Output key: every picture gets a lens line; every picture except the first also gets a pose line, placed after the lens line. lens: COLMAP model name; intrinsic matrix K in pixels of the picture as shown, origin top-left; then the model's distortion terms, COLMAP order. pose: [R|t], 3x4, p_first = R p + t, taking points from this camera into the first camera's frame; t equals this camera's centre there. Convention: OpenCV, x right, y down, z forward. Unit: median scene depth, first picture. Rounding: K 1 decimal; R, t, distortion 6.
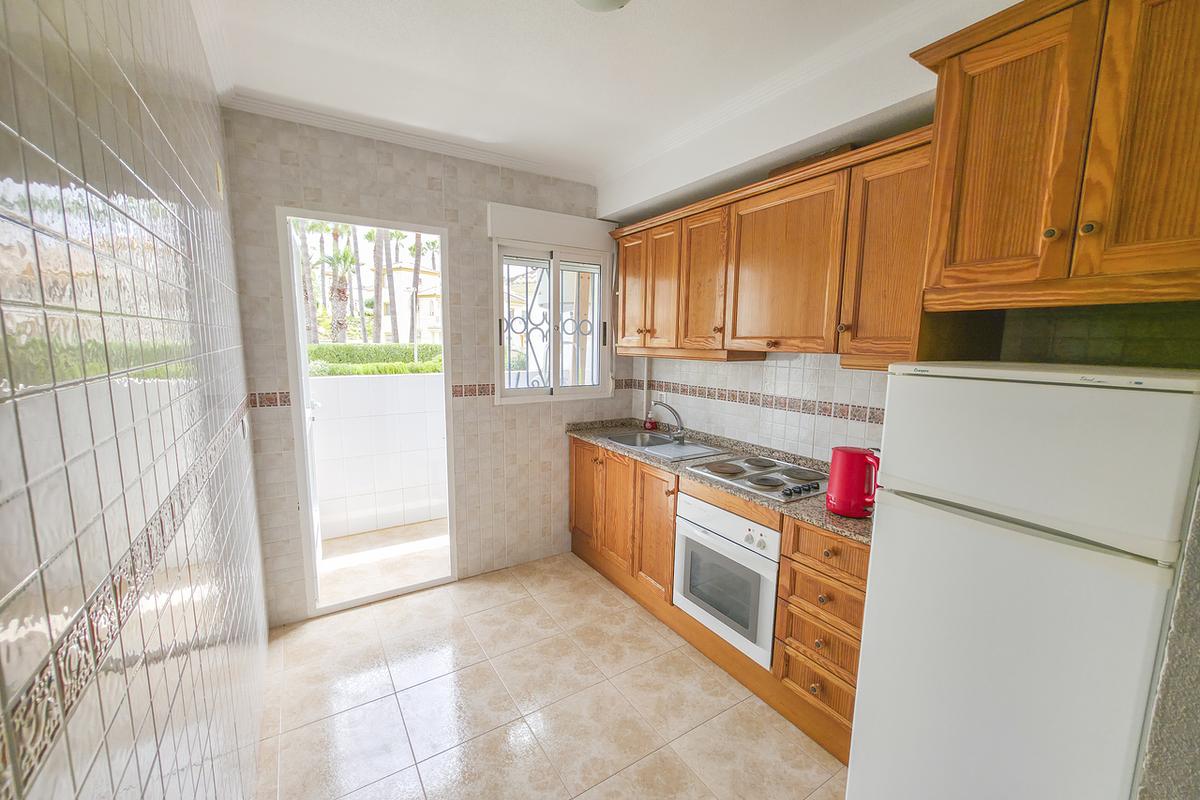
lens RADIAL K [[479.9, 0, 600.0], [0, 479.9, 400.0], [0, 0, 1]] dist [-0.001912, -0.000299]
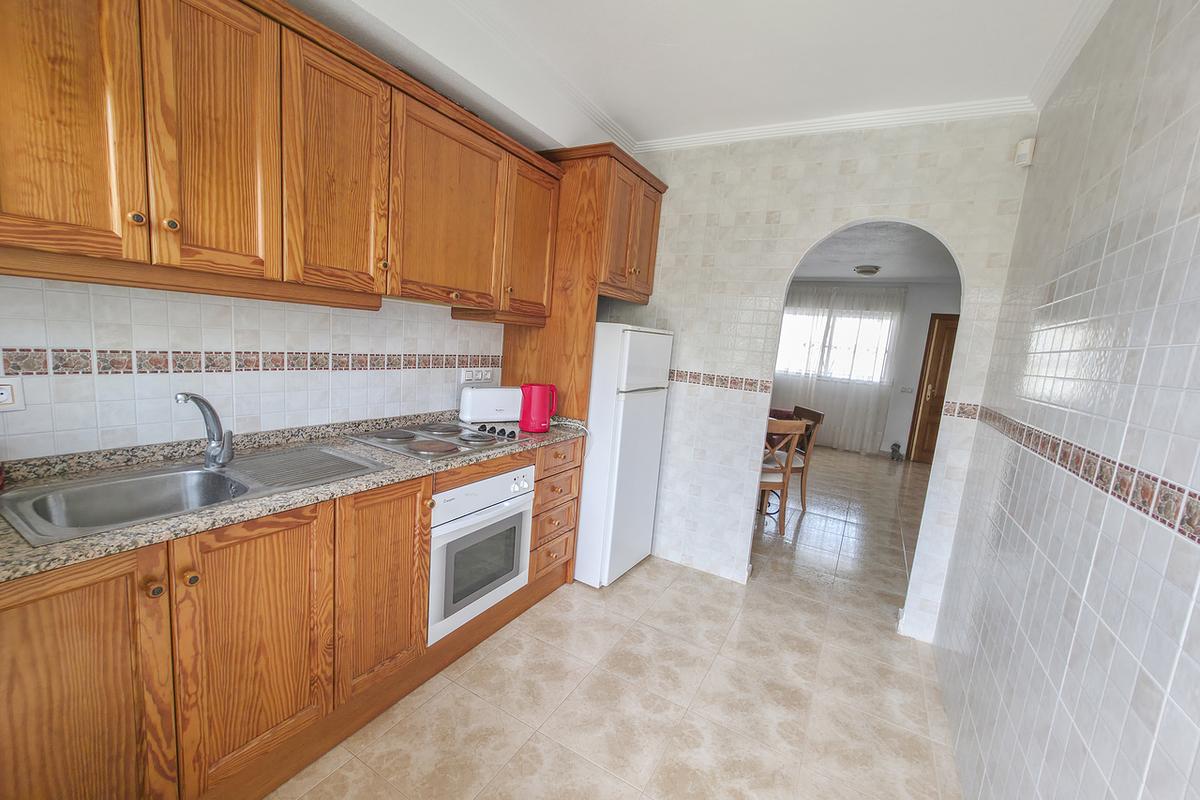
lens RADIAL K [[479.9, 0, 600.0], [0, 479.9, 400.0], [0, 0, 1]] dist [-0.001912, -0.000299]
pose [[-0.464352, -0.162618, 0.870593, -0.574216], [0.026659, 0.979987, 0.197270, -0.087731], [-0.885250, 0.114812, -0.450723, 1.110533]]
